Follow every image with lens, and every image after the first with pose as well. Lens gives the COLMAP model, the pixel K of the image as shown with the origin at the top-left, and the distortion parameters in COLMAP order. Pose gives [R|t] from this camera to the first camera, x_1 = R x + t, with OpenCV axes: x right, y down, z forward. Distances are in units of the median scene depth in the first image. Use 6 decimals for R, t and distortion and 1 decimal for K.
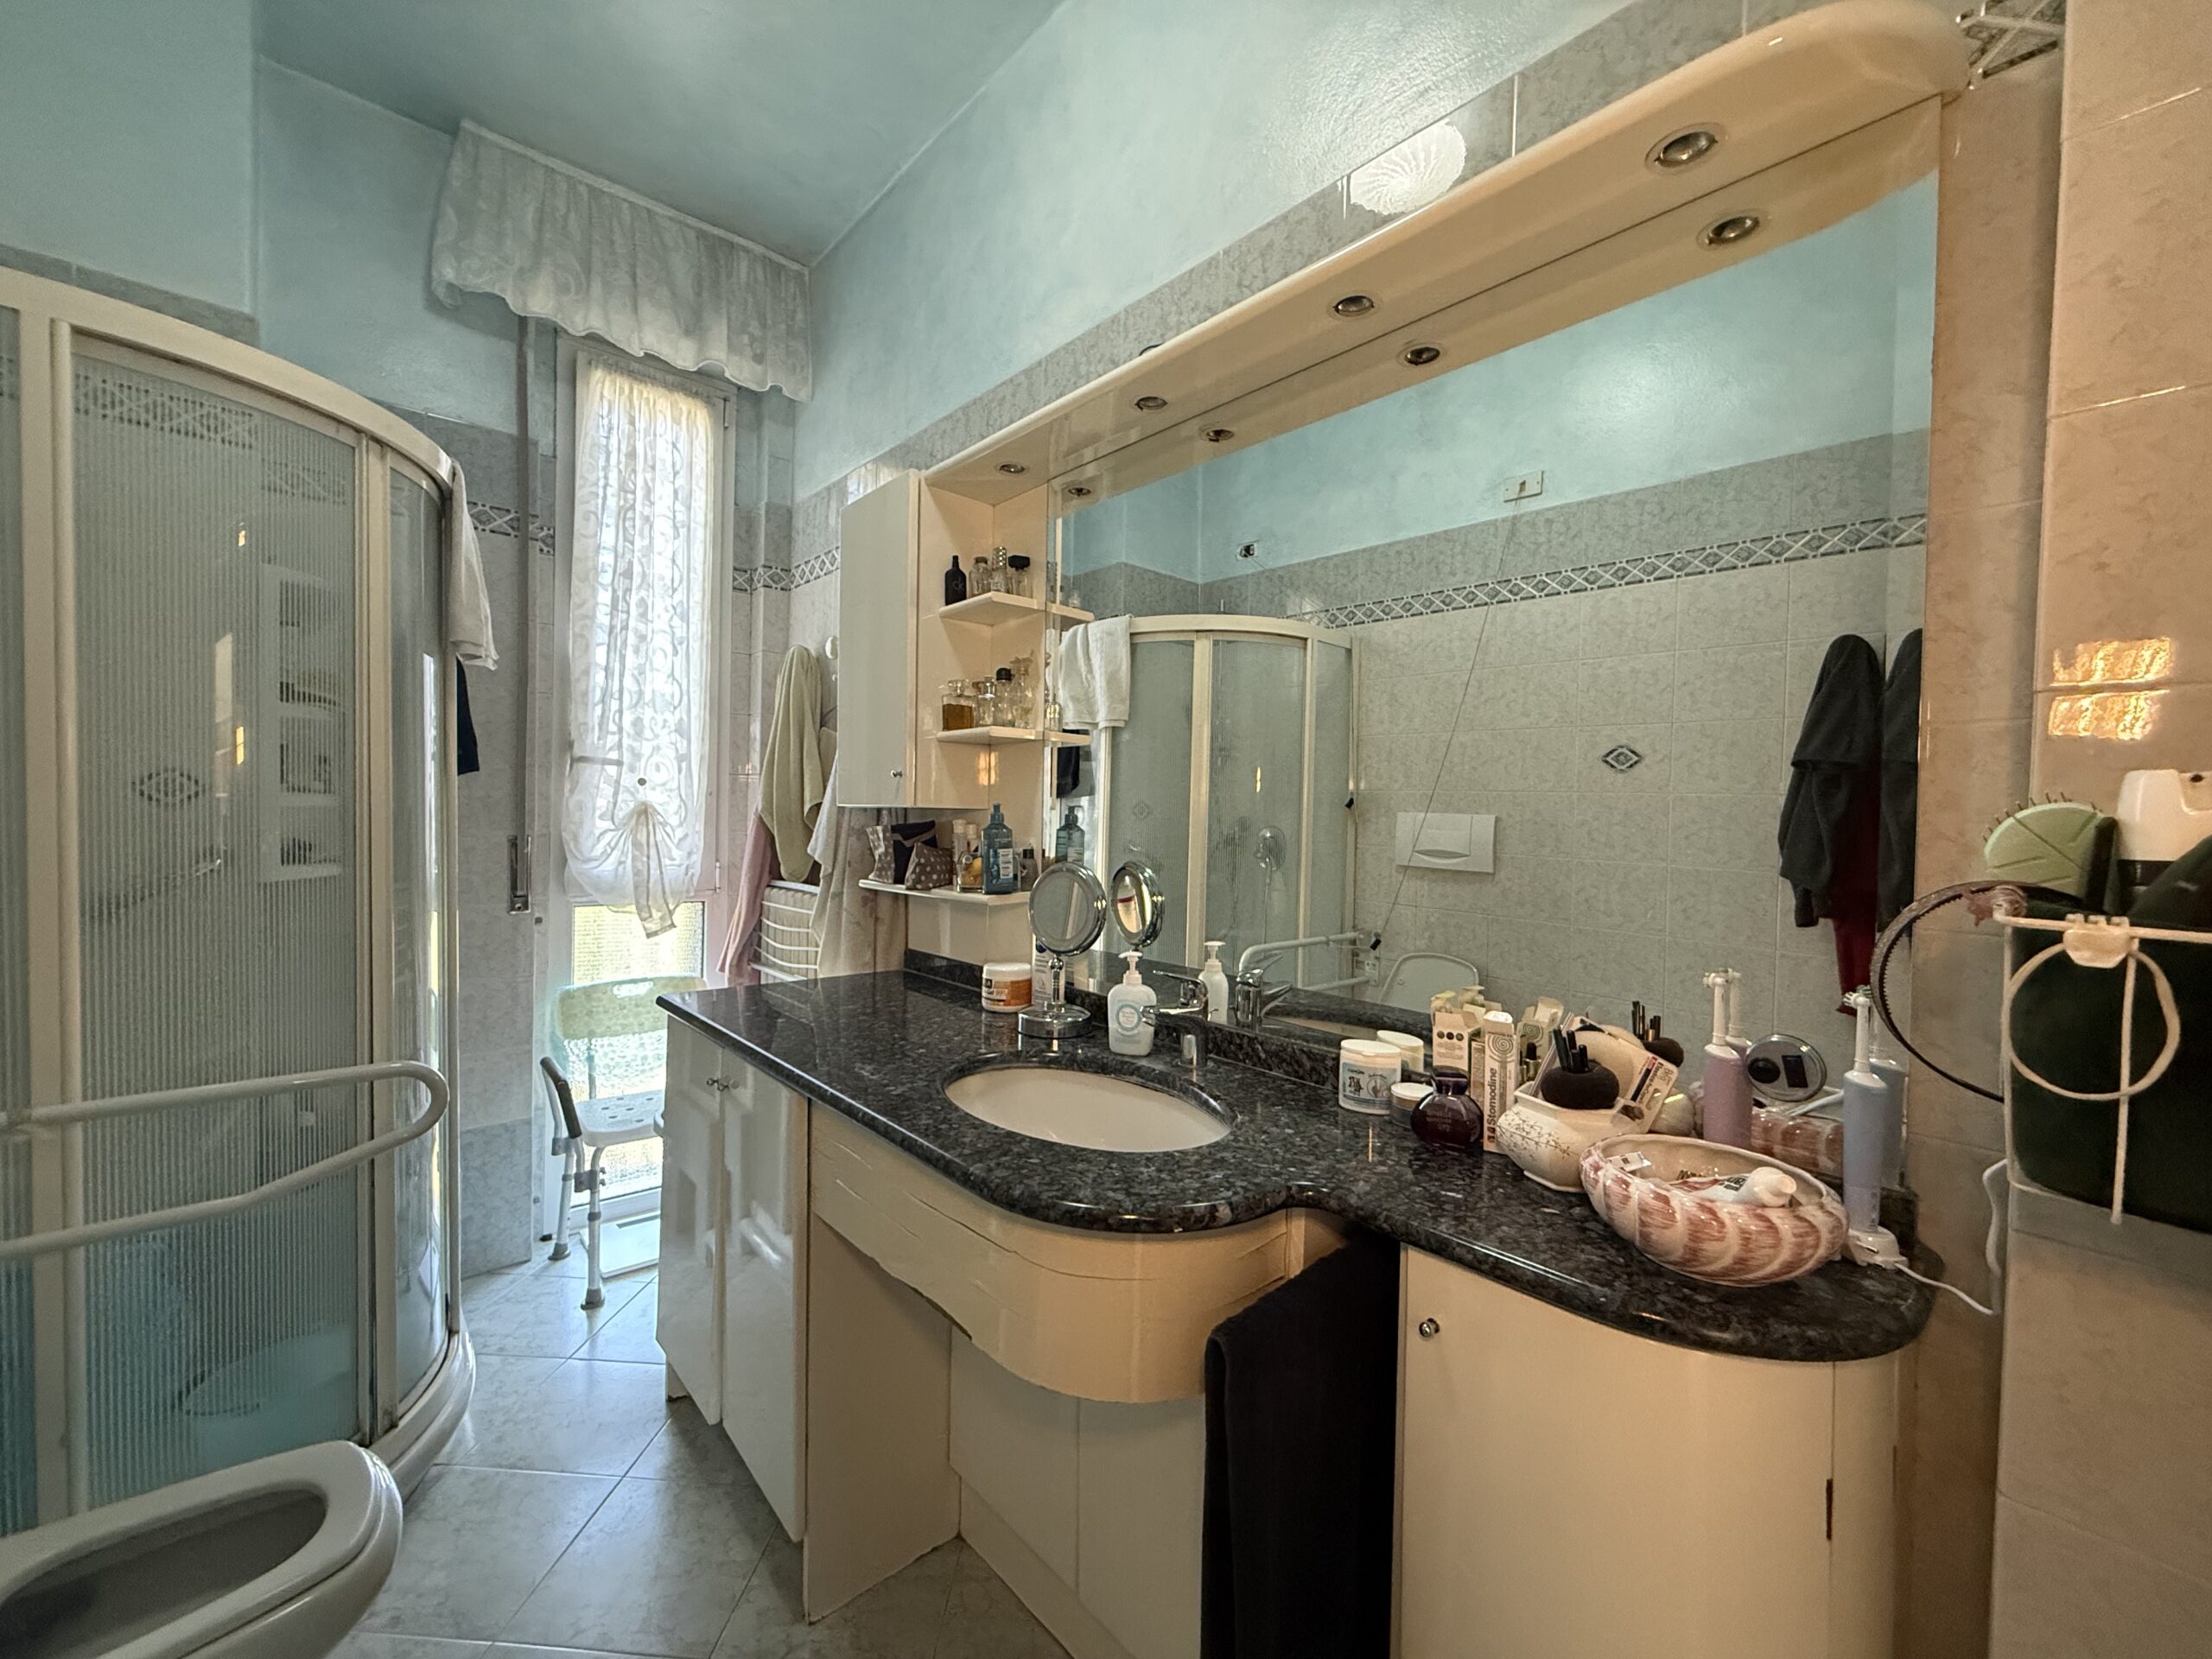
lens RADIAL K [[880.4, 0, 1094.4], [0, 880.4, 832.0], [0, 0, 1]] dist [-0.000904, 0.000016]
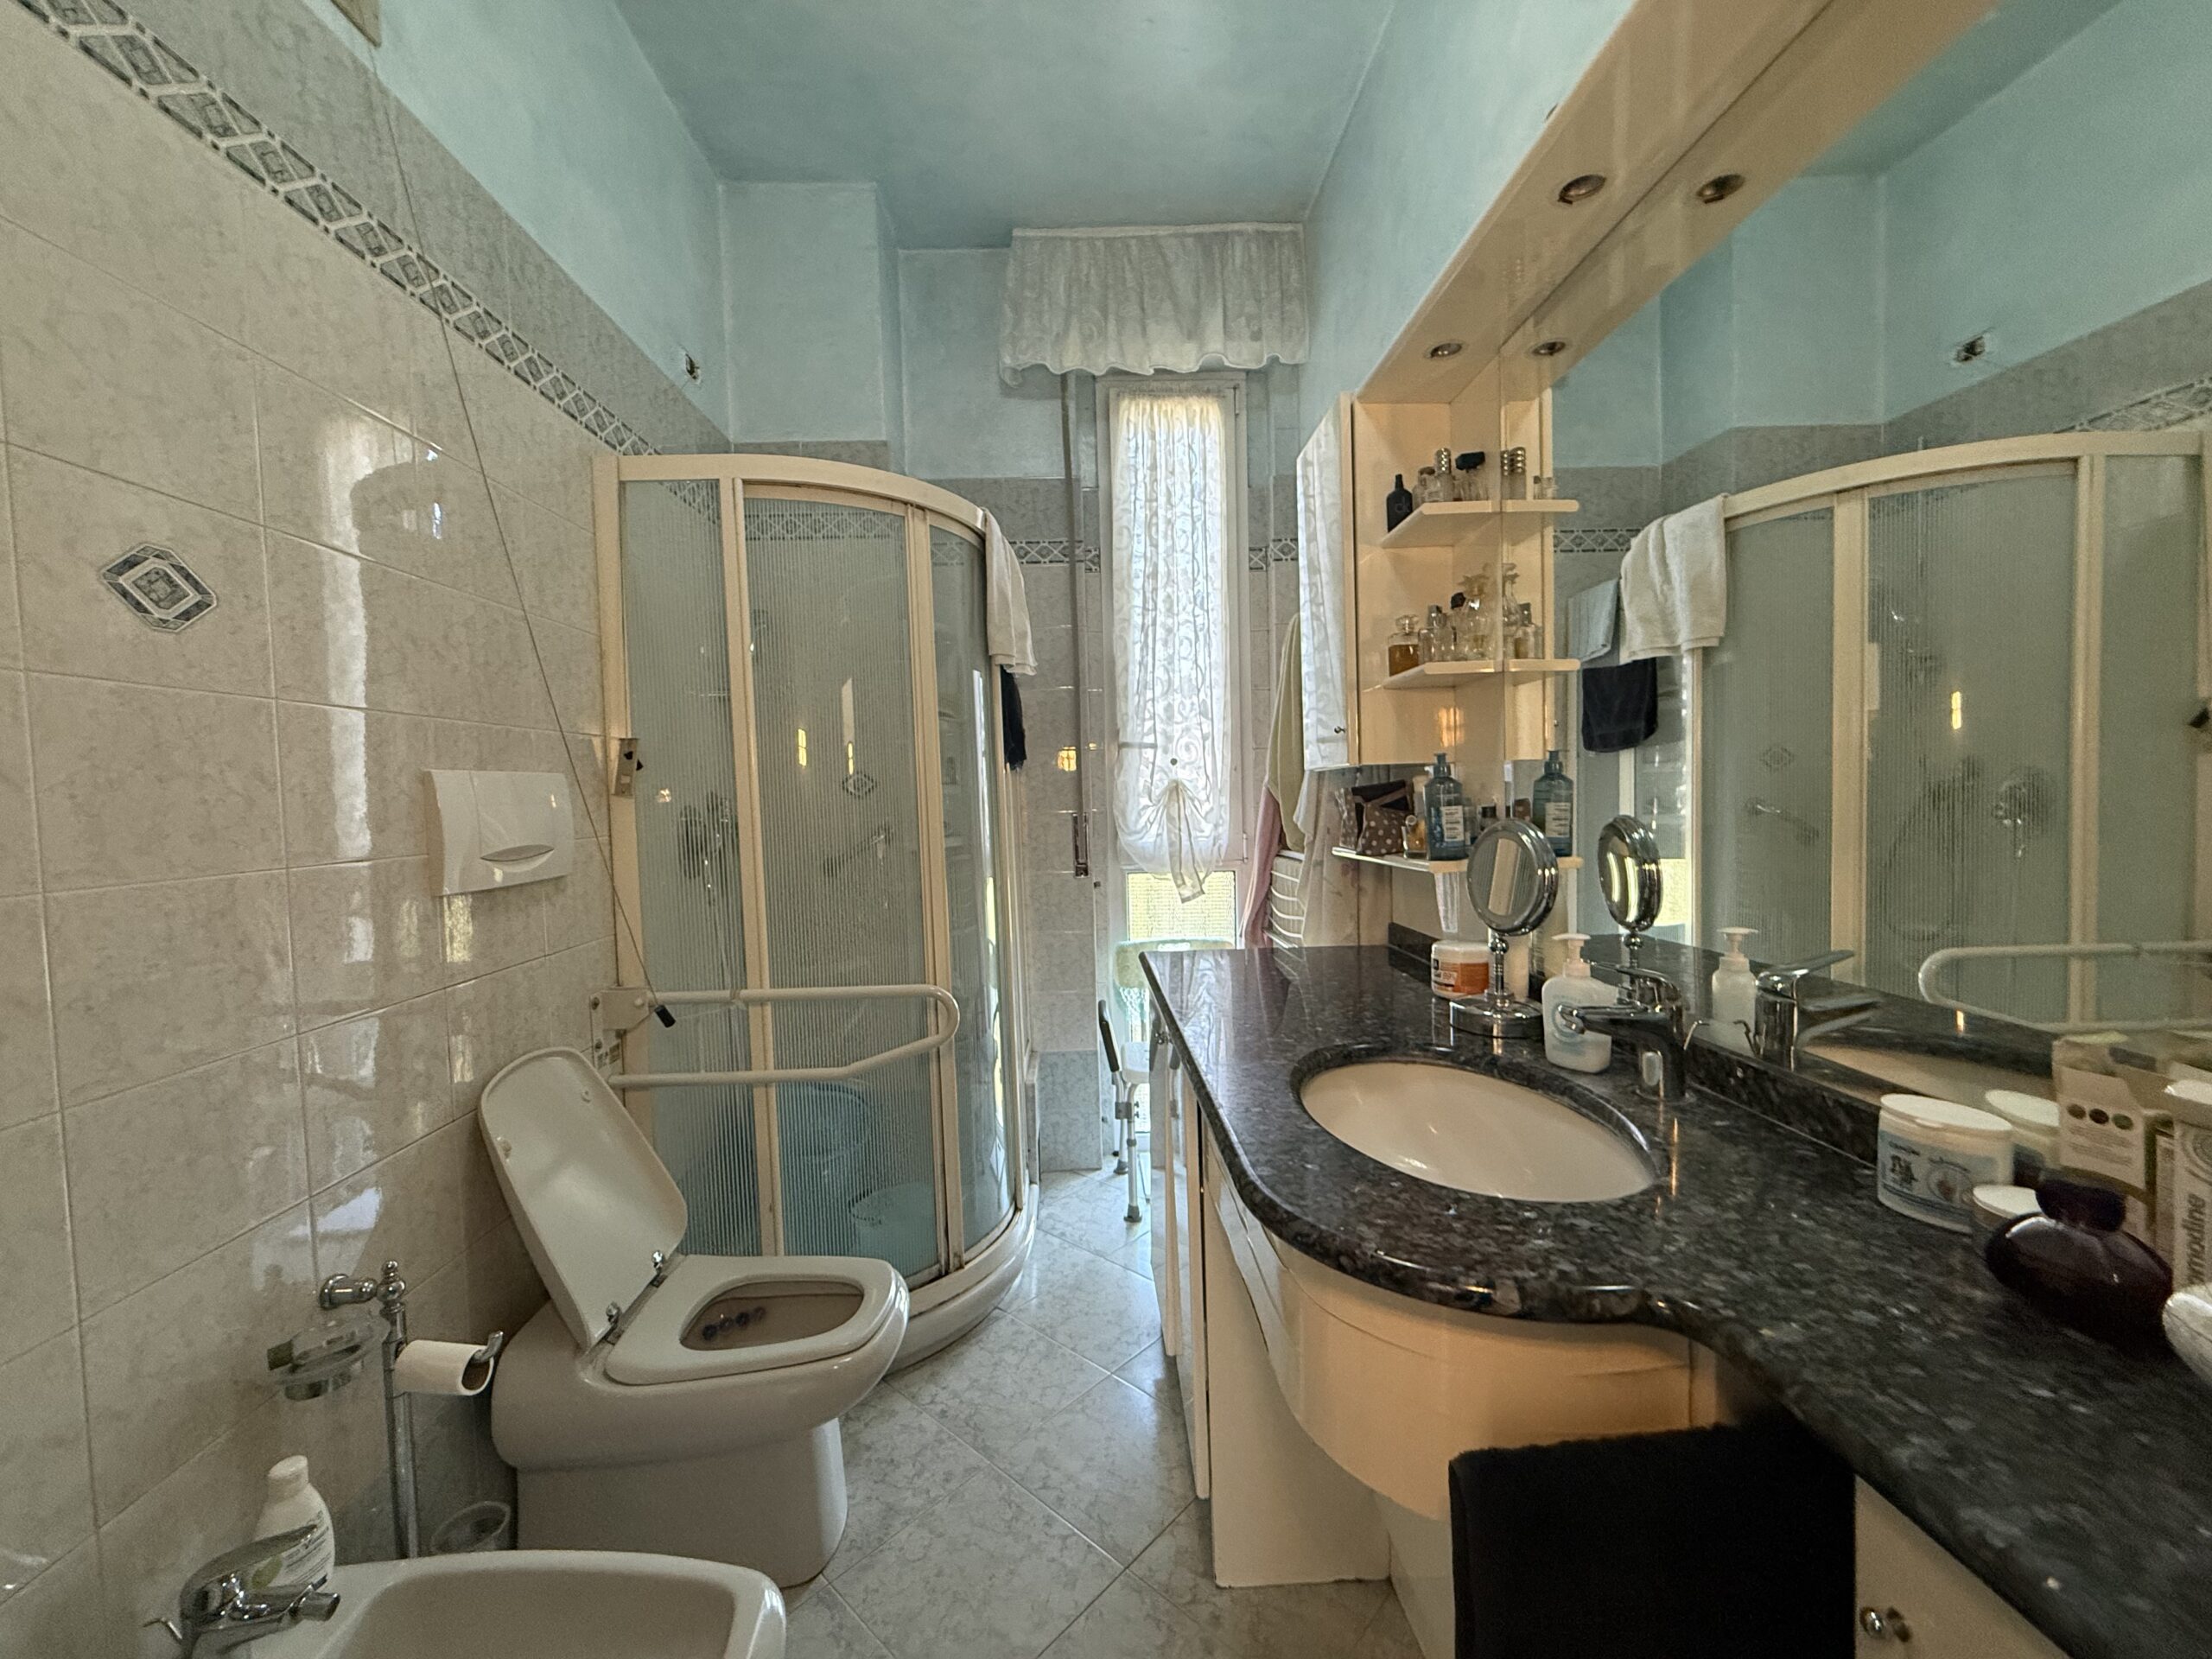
lens RADIAL K [[880.4, 0, 1103.7], [0, 880.4, 831.7], [0, 0, 1]] dist [-0.000904, 0.000016]
pose [[0.766679, -0.017191, -0.641800, 0.141496], [0.031603, 0.999440, 0.010980, 0.018054], [0.641252, -0.028701, 0.766793, 0.107445]]
